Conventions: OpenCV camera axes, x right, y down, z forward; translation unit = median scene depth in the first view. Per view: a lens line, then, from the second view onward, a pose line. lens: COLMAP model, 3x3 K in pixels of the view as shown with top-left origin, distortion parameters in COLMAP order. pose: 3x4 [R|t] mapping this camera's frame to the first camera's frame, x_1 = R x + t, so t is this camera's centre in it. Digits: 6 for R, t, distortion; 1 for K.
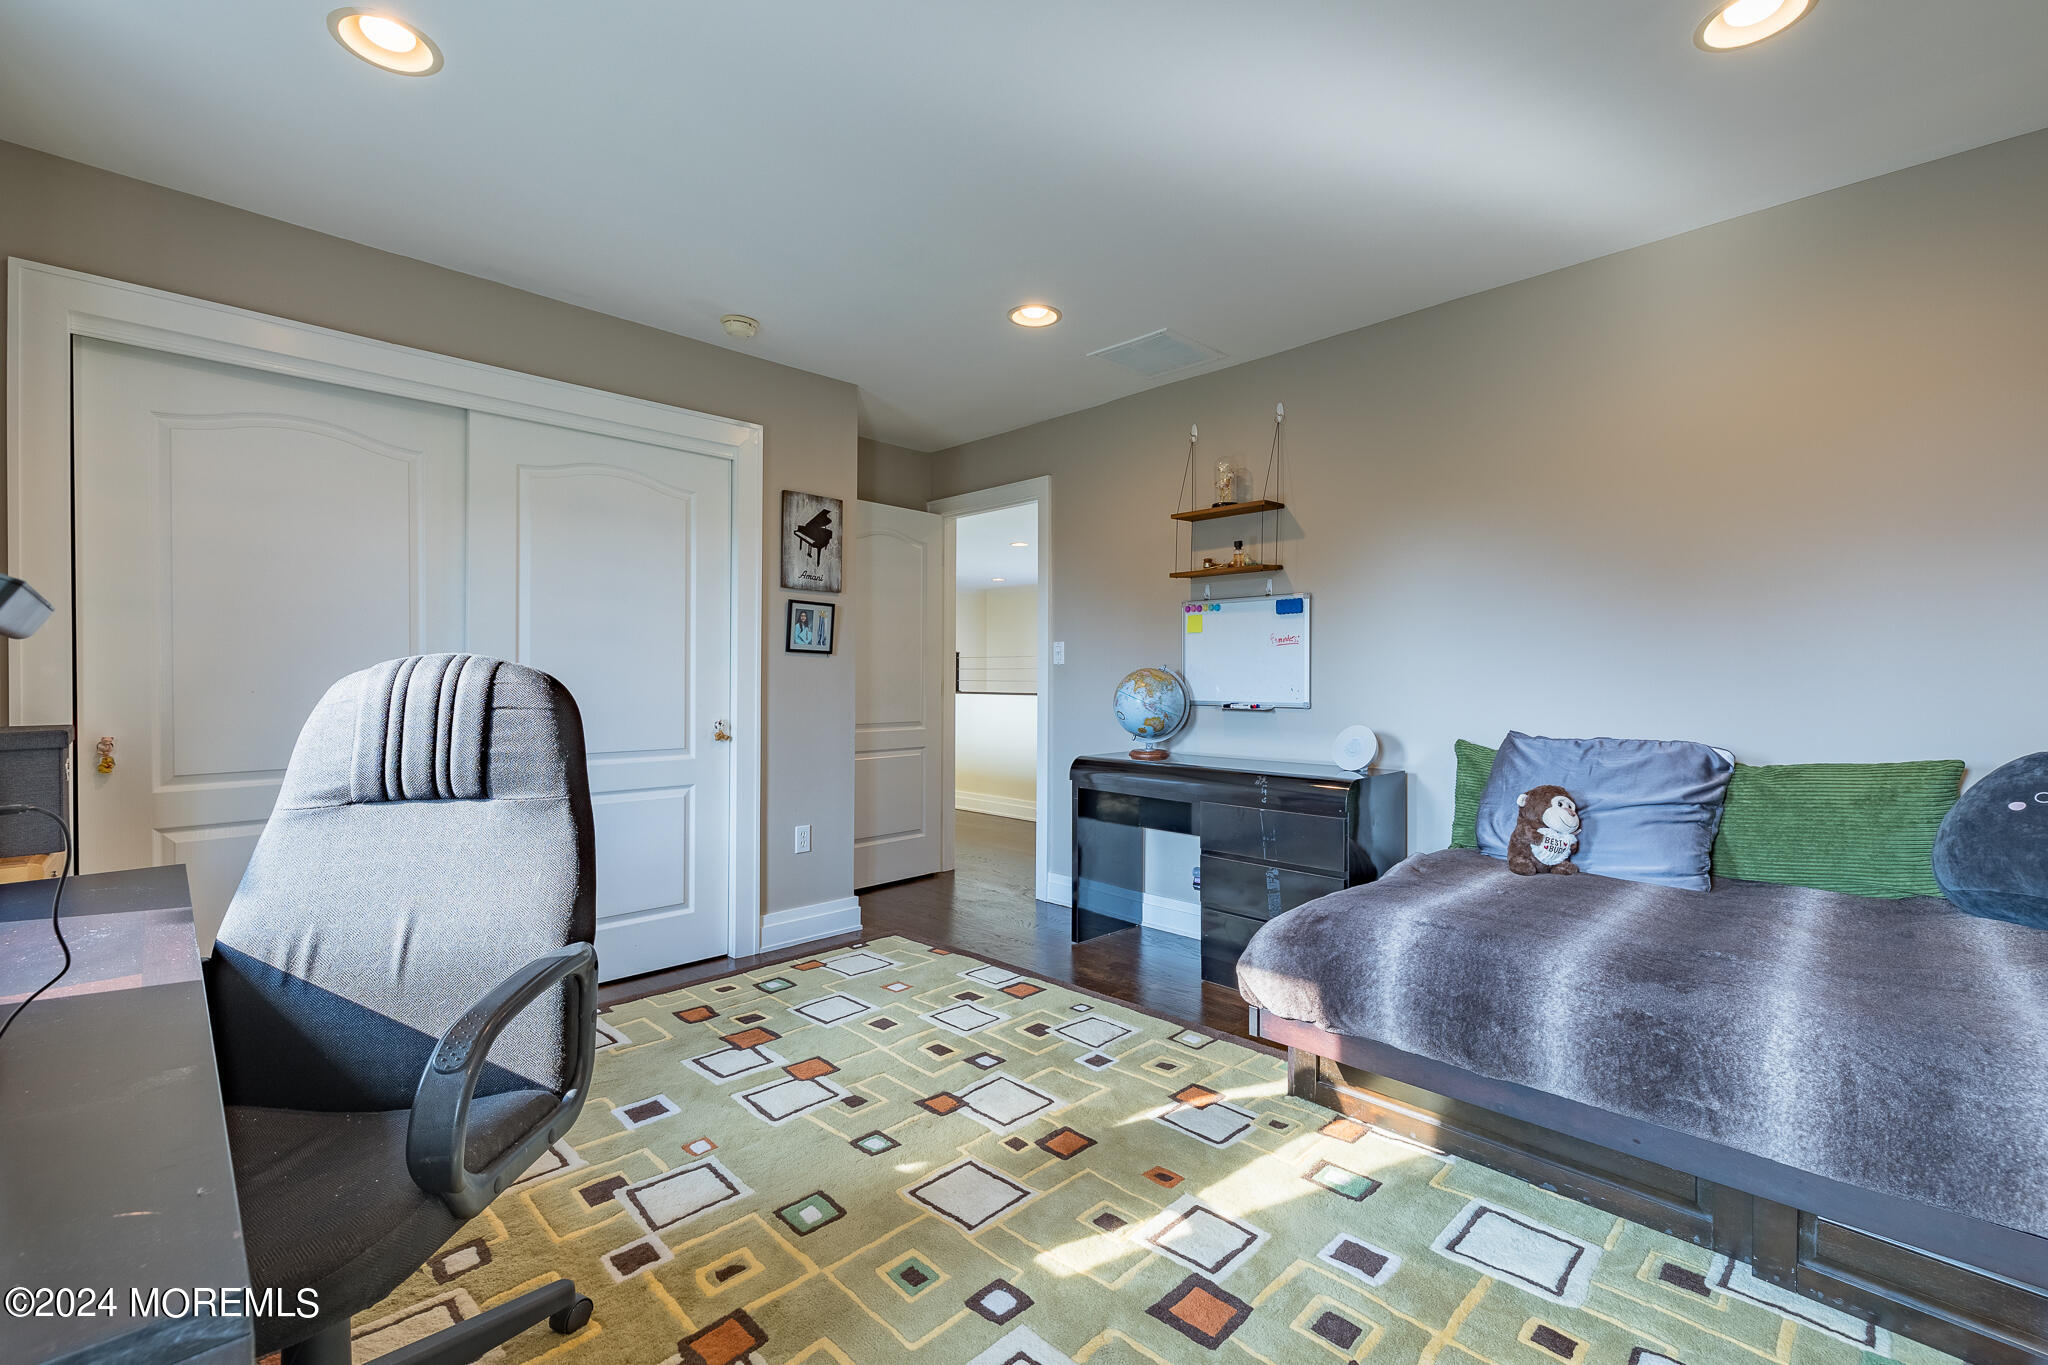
lens RADIAL K [[868.2, 0, 1024.1], [0, 868.2, 682.1], [0, 0, 1]] dist [0.000999, 0.000118]
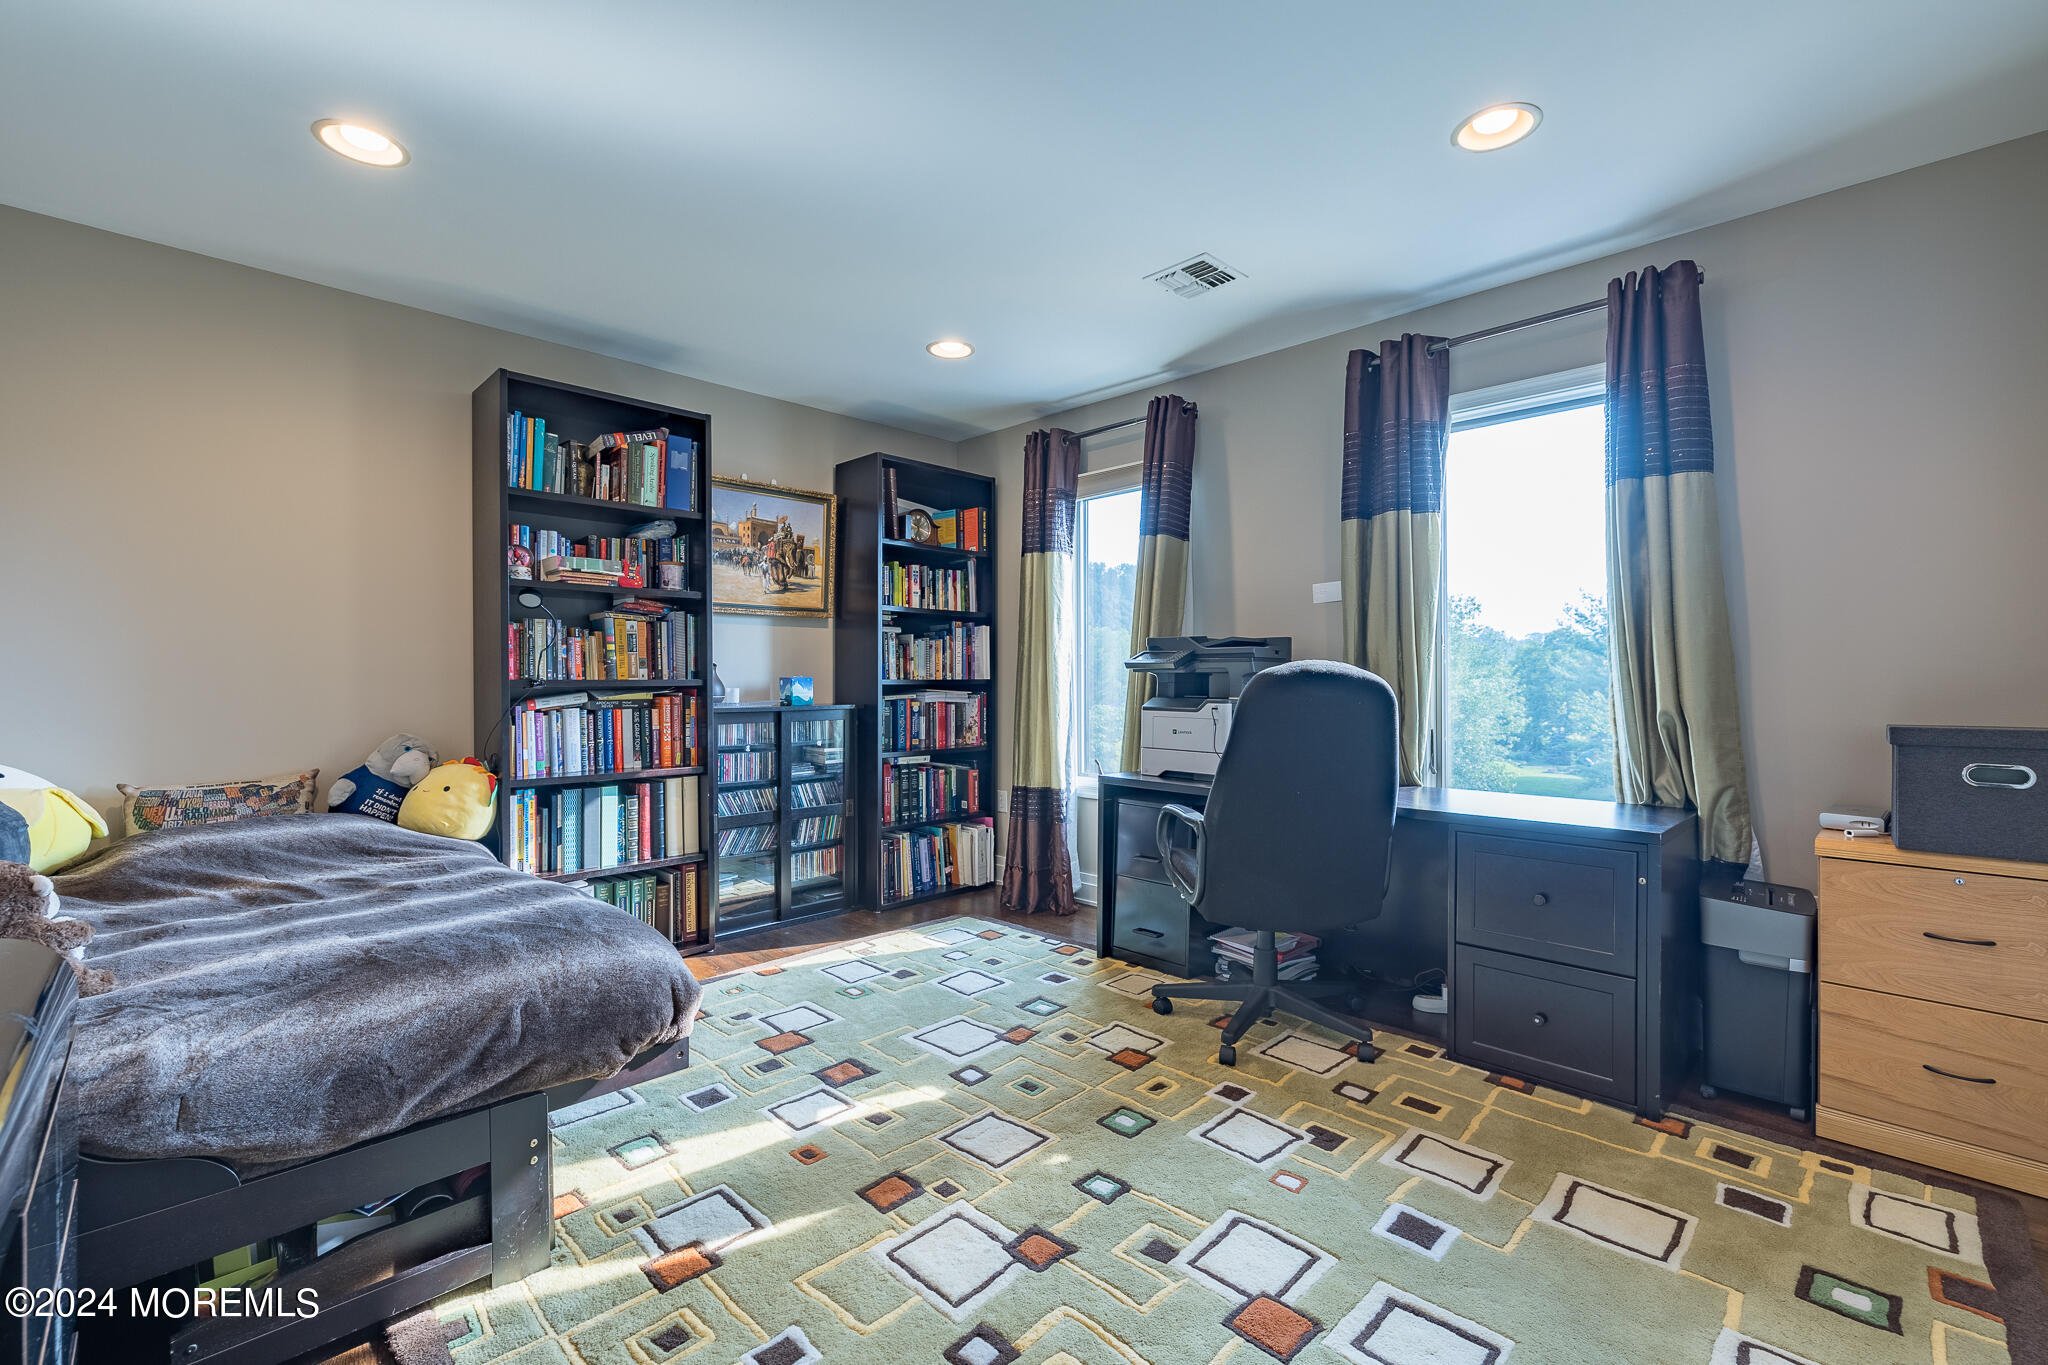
lens RADIAL K [[868.2, 0, 1023.3], [0, 868.2, 680.6], [0, 0, 1]] dist [0.000999, 0.000118]
pose [[-0.999982, 0.000242, -0.006053, -0.093509], [0.000247, 1.000000, -0.000768, 0.003862], [0.006053, -0.000770, -0.999981, 2.116805]]
